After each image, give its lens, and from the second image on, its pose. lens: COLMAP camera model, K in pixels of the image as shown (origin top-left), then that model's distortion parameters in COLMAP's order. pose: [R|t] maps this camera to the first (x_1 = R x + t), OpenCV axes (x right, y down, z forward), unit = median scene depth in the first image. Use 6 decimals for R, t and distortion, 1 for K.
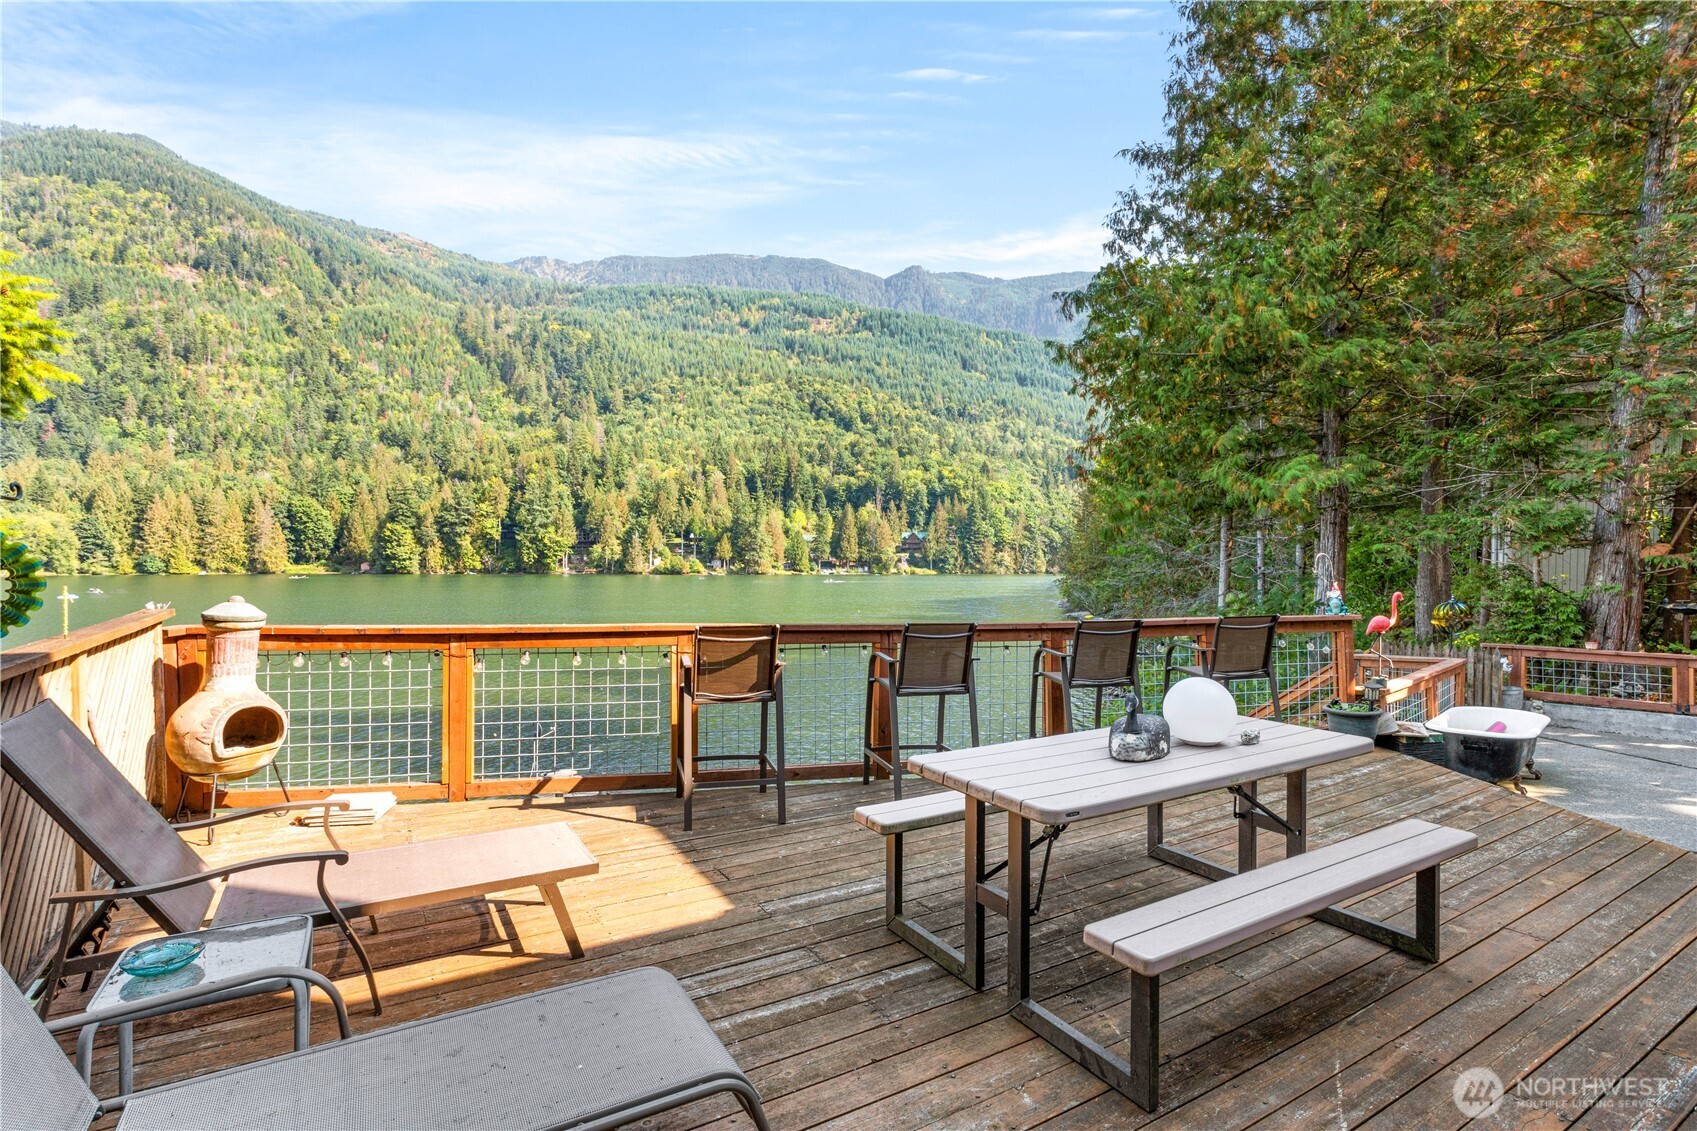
lens RADIAL K [[803.9, 0, 841.4], [0, 803.9, 564.2], [0, 0, 1]] dist [-0.002056, 0.003773]
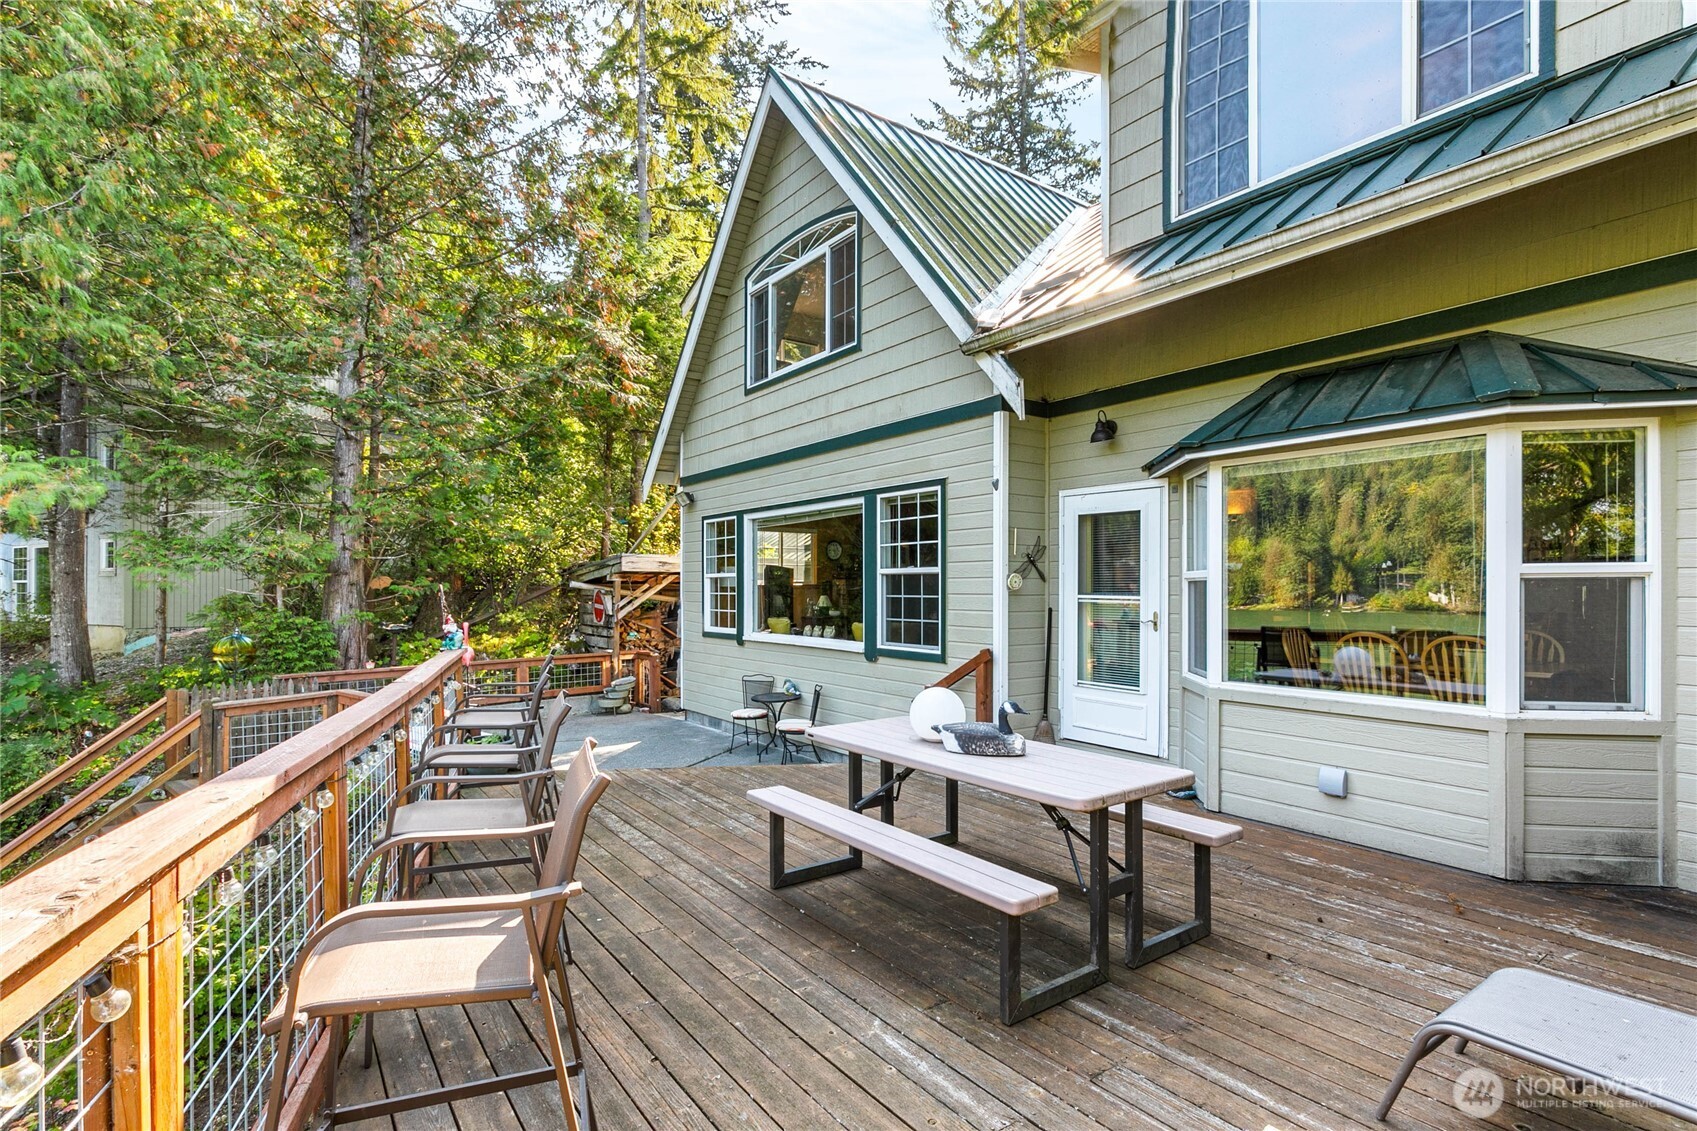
lens RADIAL K [[803.9, 0, 841.4], [0, 803.9, 564.2], [0, 0, 1]] dist [-0.002056, 0.003773]
pose [[-0.082152, 0.024986, 0.996307, -0.885971], [0.008910, 0.999664, -0.024335, -0.027799], [-0.996580, 0.006878, -0.082347, 1.379789]]
